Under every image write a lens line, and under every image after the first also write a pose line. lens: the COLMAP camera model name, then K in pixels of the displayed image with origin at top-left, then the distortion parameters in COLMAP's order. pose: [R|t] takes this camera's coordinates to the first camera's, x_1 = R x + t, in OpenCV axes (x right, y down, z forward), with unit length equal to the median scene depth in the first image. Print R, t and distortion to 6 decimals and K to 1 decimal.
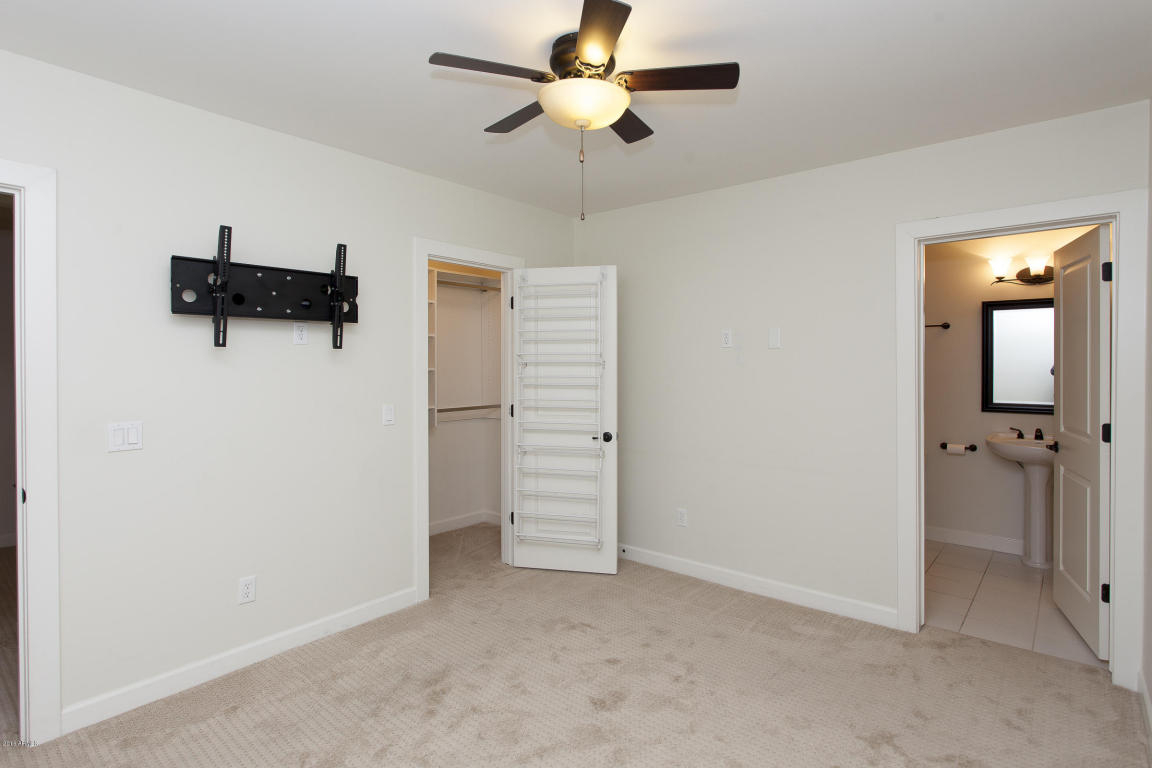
lens RADIAL K [[575.5, 0, 576.0], [0, 575.5, 384.0], [0, 0, 1]] dist [0.000200, -0.000009]
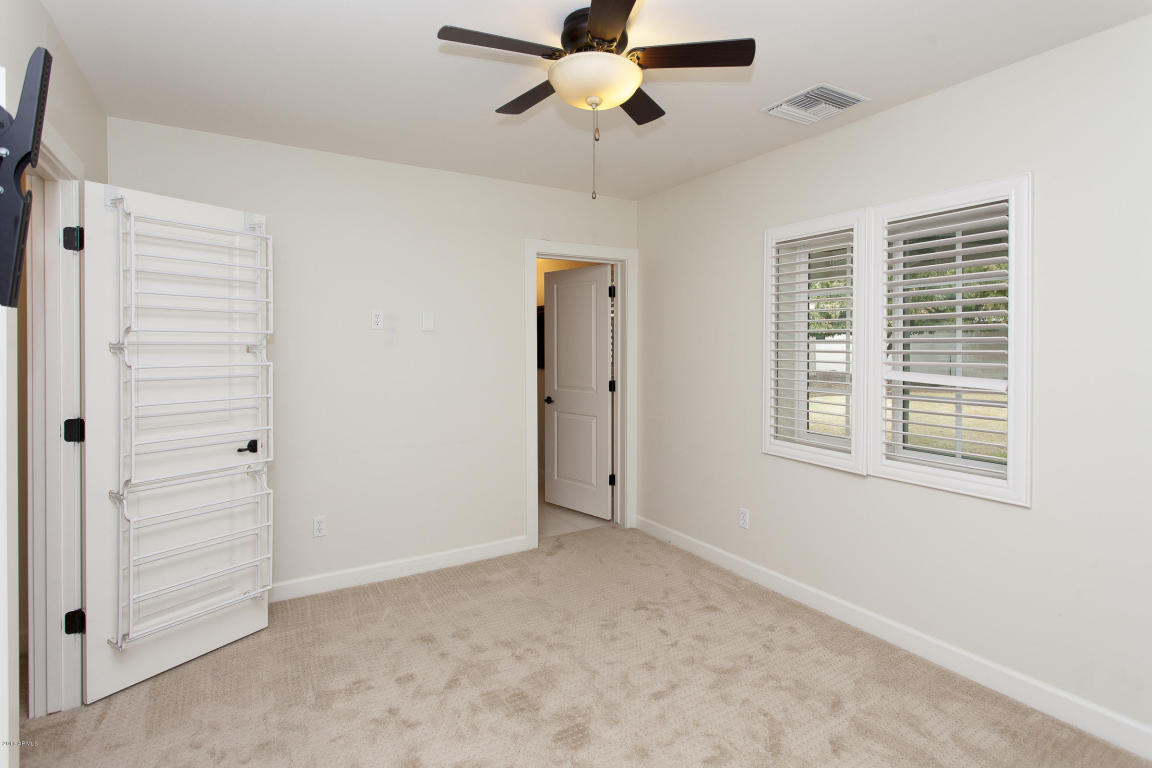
lens RADIAL K [[569.4, 0, 577.2], [0, 569.4, 345.0], [0, 0, 1]] dist [0.000068, -0.000150]
pose [[0.325112, -0.005517, 0.945659, -0.622712], [0.017680, 0.999844, -0.000246, -0.036783], [-0.945510, 0.016799, 0.325159, 0.459697]]
